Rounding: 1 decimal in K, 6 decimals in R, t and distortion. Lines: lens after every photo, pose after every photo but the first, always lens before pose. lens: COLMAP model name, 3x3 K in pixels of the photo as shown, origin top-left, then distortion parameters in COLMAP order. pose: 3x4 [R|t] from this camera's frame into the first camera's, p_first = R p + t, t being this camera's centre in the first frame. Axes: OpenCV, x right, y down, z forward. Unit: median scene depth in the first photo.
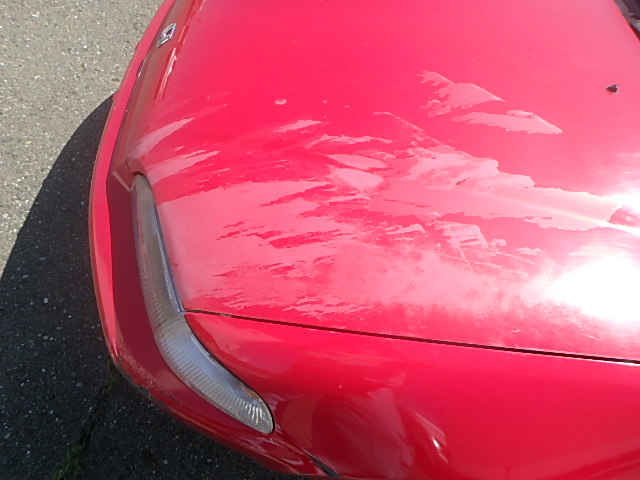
lens RADIAL K [[396.7, 0, 328.2], [0, 396.7, 255.7], [0, 0, 1]] dist [-0.031394, 0.008587]
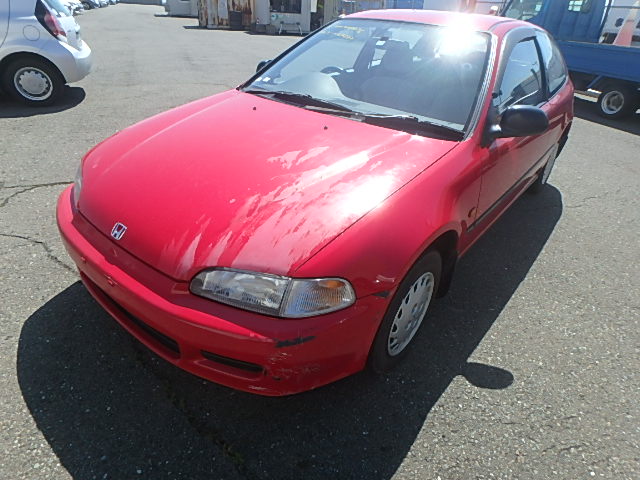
lens RADIAL K [[396.7, 0, 322.5], [0, 396.7, 244.9], [0, 0, 1]] dist [-0.031394, 0.008587]
pose [[0.607414, -0.575116, 0.547987, -1.237934], [0.730094, 0.676023, -0.099780, 0.339595], [-0.313067, 0.460690, 0.830514, -0.813119]]
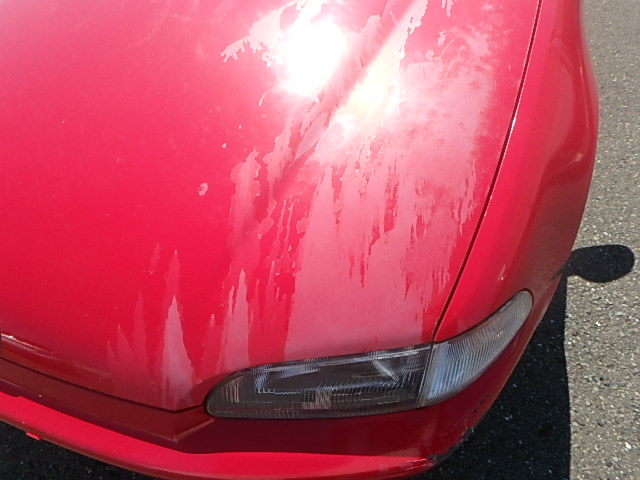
lens RADIAL K [[396.7, 0, 322.5], [0, 396.7, 235.0], [0, 0, 1]] dist [-0.031394, 0.008587]
pose [[0.284092, -0.896736, 0.339348, -0.496245], [0.899110, 0.372088, 0.230546, -0.368925], [-0.333006, 0.239615, 0.911971, 0.176949]]
